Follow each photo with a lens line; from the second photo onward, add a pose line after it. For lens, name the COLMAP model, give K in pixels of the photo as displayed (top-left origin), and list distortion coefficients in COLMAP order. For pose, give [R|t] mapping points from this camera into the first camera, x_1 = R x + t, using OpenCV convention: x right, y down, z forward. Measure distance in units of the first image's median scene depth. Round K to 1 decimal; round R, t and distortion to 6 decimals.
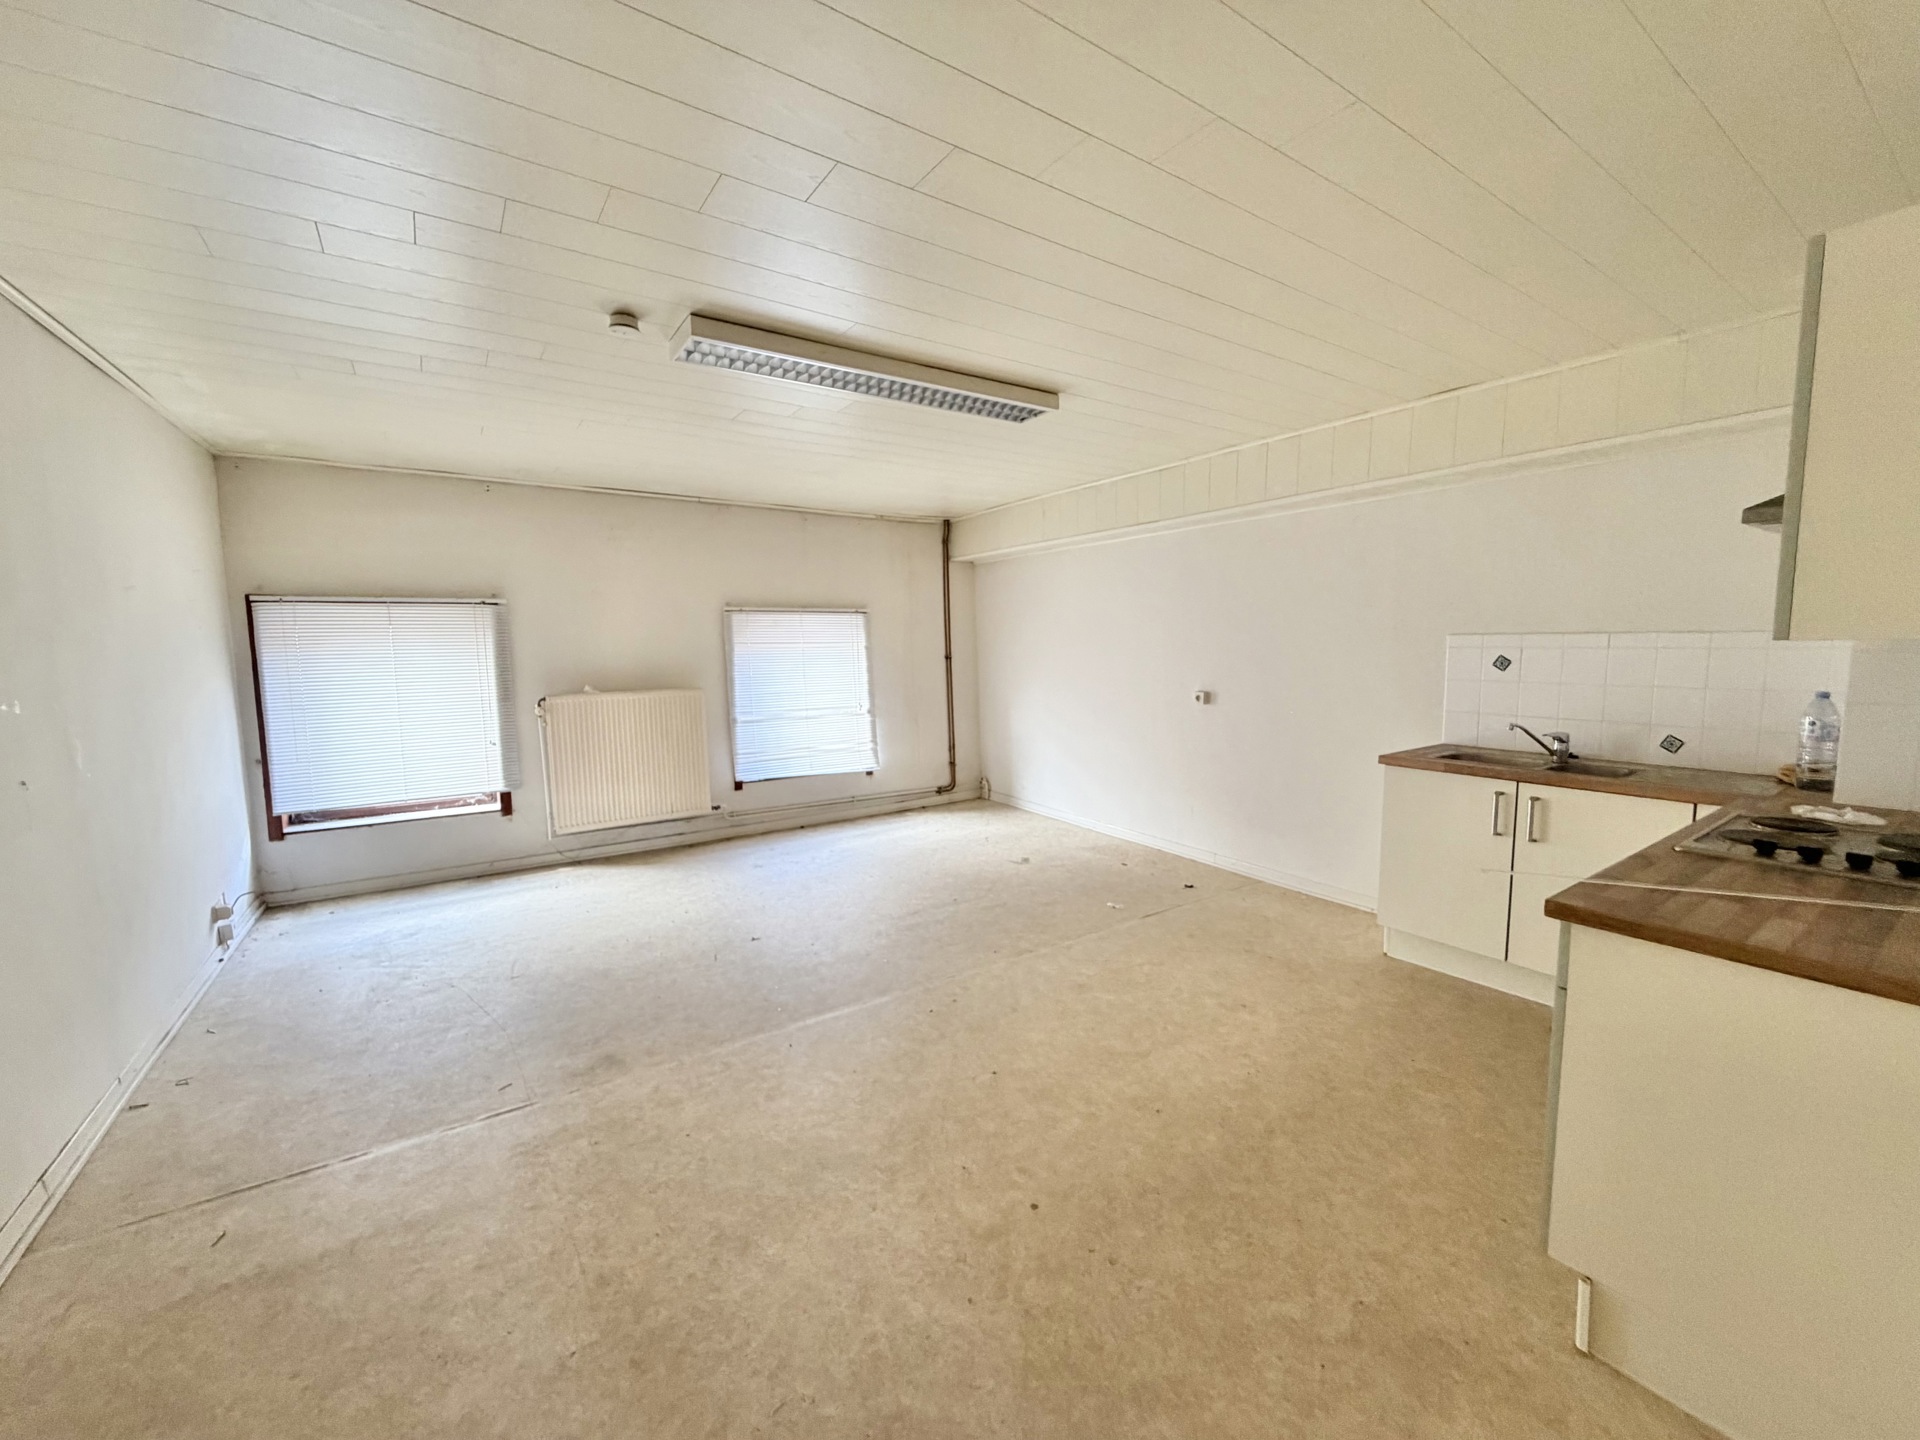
lens RADIAL K [[761.2, 0, 960.0], [0, 761.2, 720.0], [0, 0, 1]] dist [-0.000450, 0.000049]
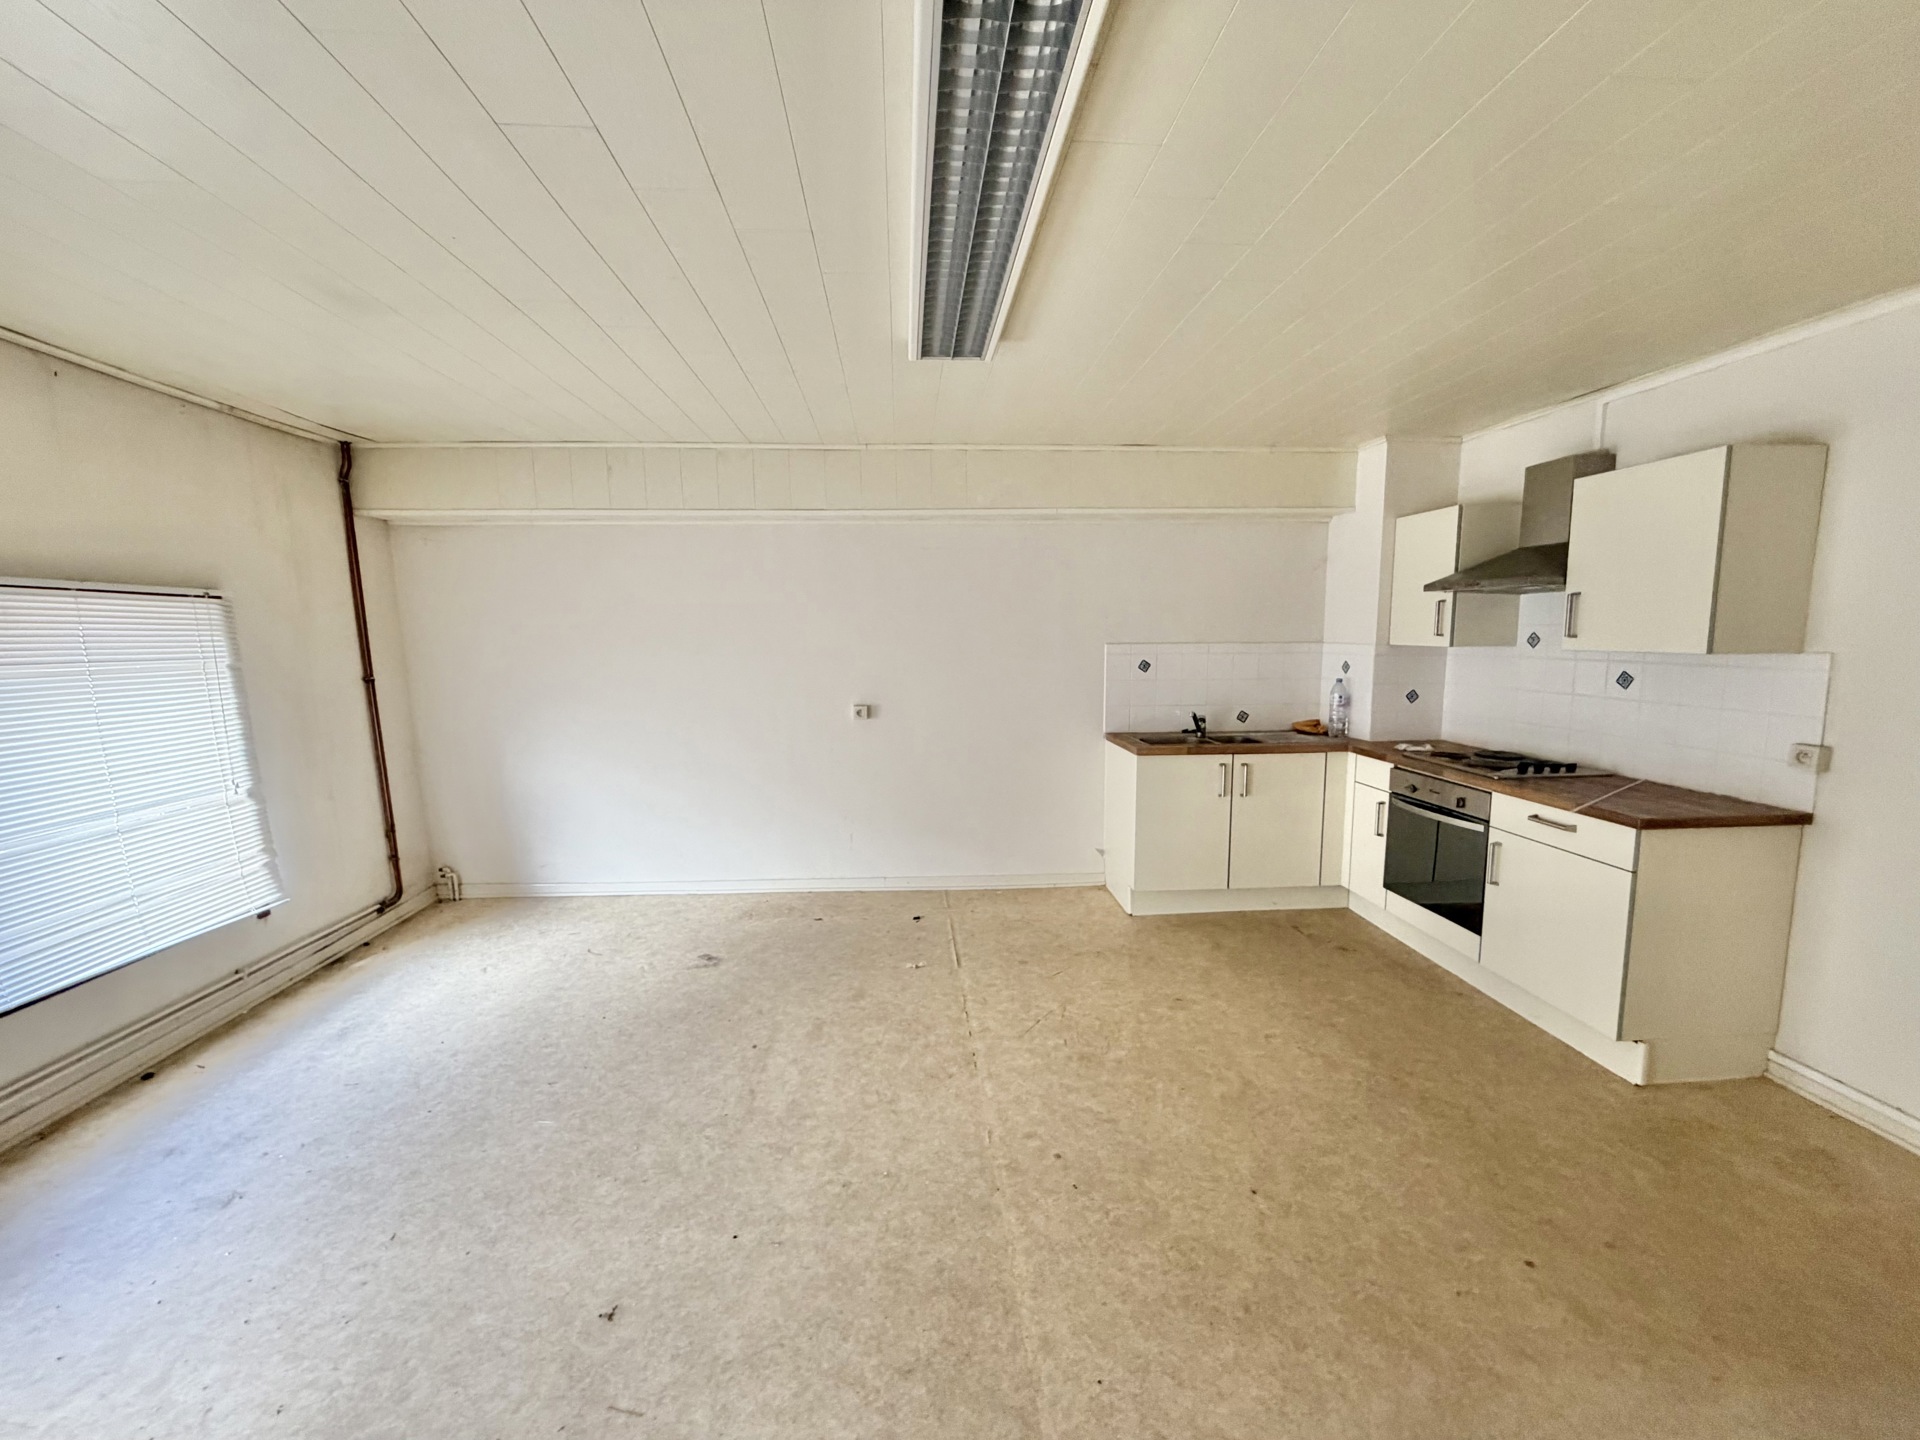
lens RADIAL K [[761.2, 0, 960.0], [0, 761.2, 720.0], [0, 0, 1]] dist [-0.000450, 0.000049]
pose [[0.508703, -0.090038, 0.856221, -0.406682], [0.091412, 0.994543, 0.050273, -0.055847], [-0.856076, 0.052695, 0.514158, 0.441060]]
